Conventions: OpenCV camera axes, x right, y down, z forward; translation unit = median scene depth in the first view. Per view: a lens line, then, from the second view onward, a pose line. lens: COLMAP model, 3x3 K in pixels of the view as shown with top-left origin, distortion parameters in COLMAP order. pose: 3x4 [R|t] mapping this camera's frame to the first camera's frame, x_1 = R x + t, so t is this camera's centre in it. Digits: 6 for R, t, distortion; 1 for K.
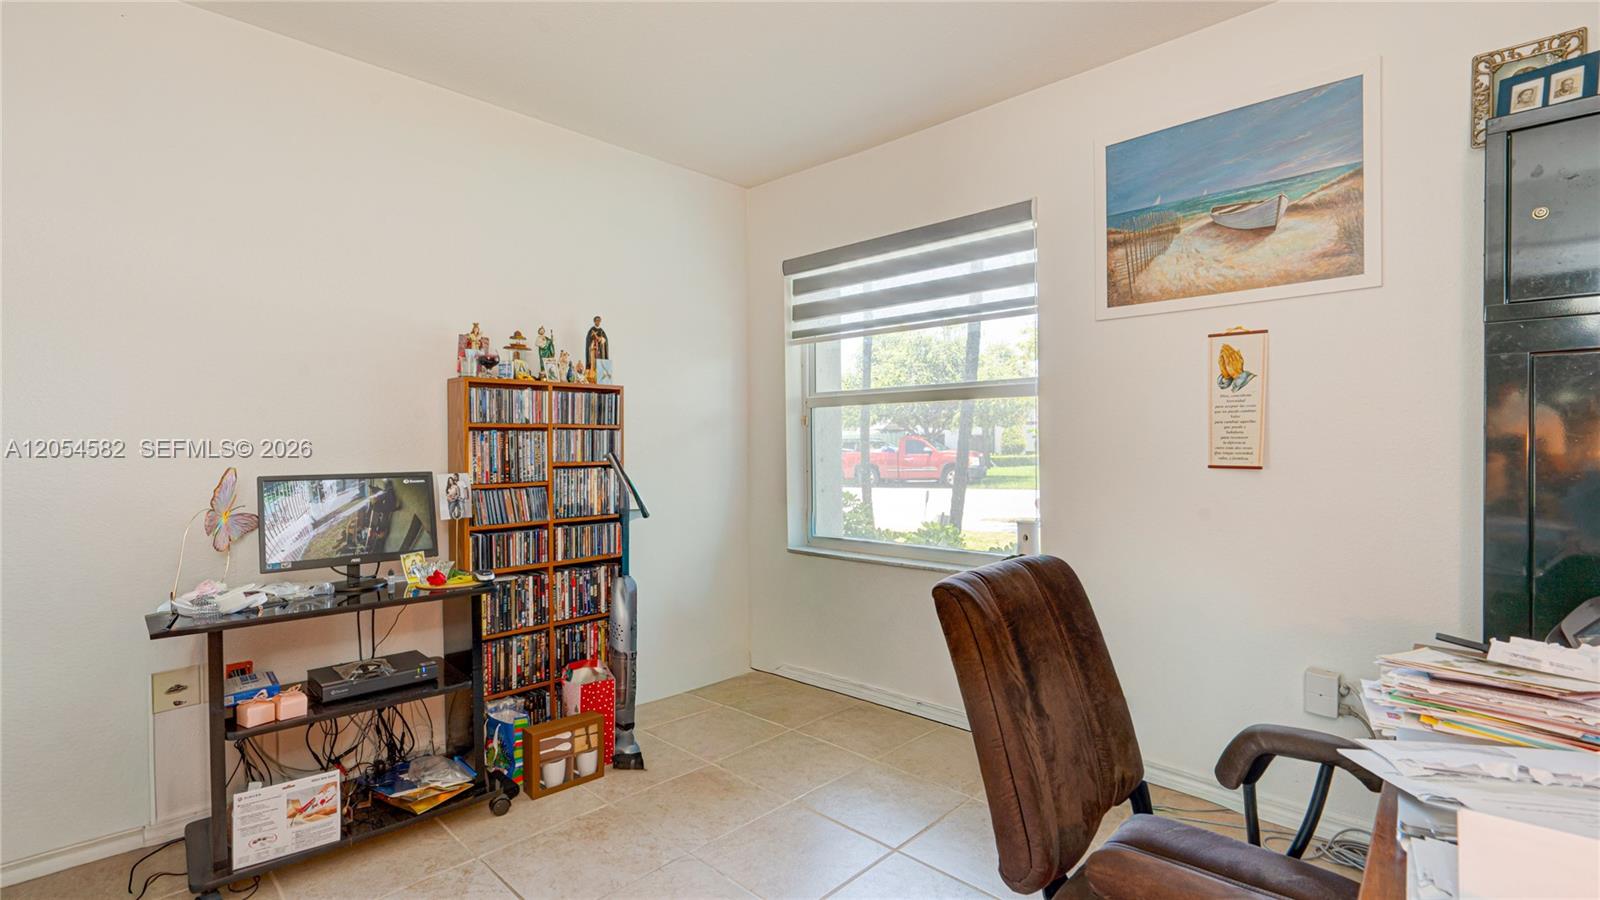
lens RADIAL K [[728.0, 0, 799.9], [0, 728.0, 451.7], [0, 0, 1]] dist [0.002368, 0.000073]
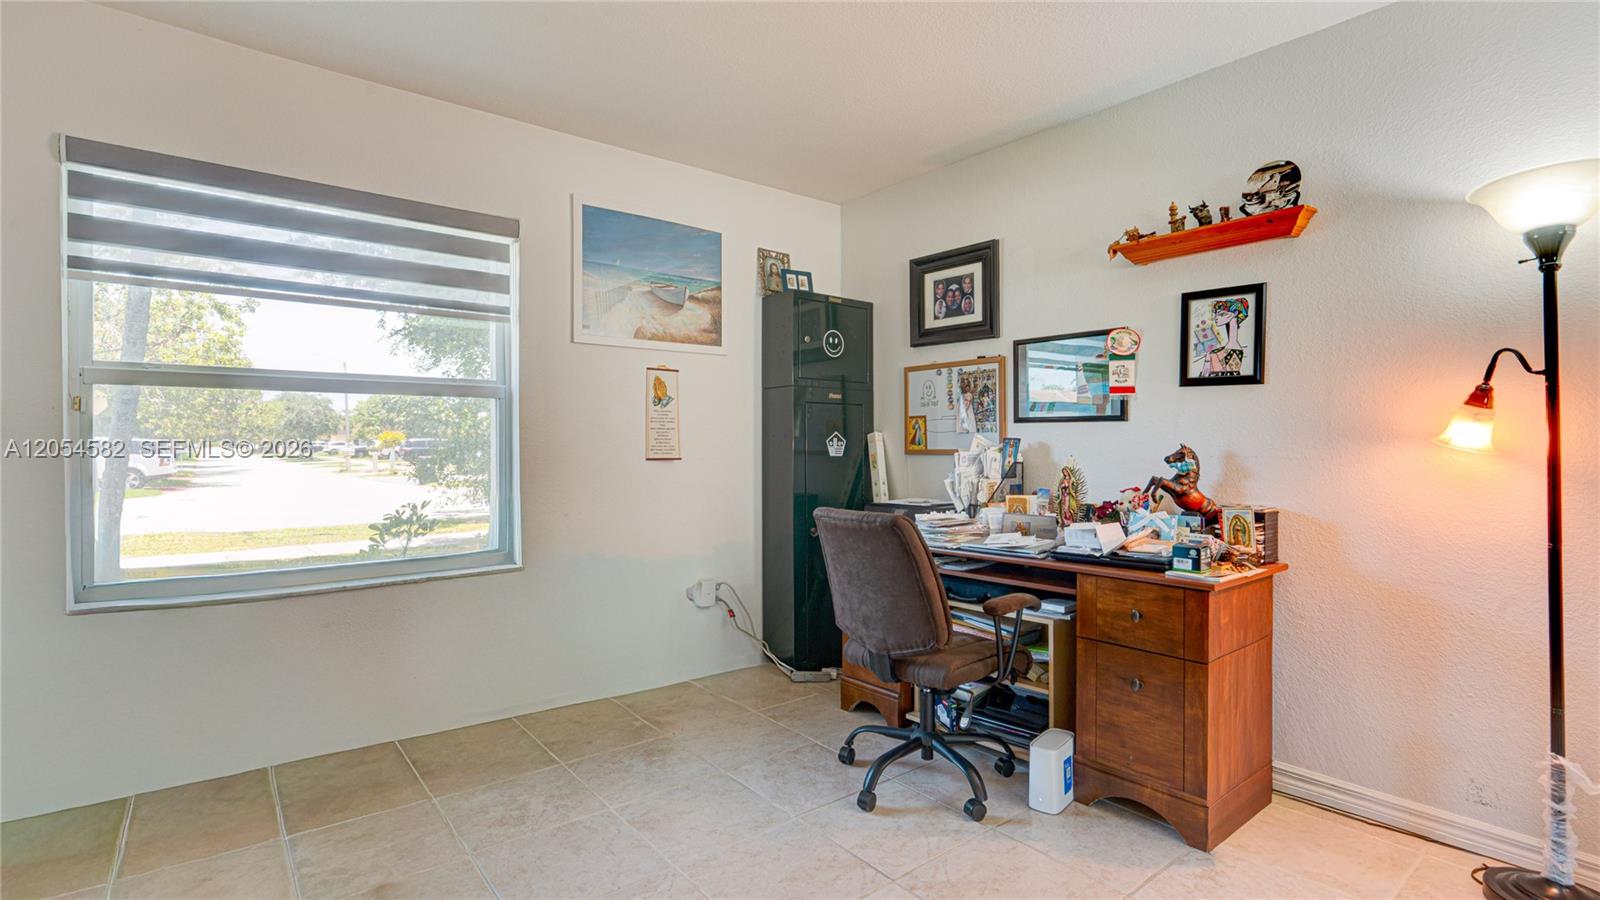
lens RADIAL K [[728.0, 0, 799.5], [0, 728.0, 450.4], [0, 0, 1]] dist [0.002368, 0.000073]
pose [[0.142939, 0.001062, 0.989731, -0.836124], [0.017099, 0.999848, -0.003542, 0.013640], [-0.989584, 0.017429, 0.142899, 0.510592]]
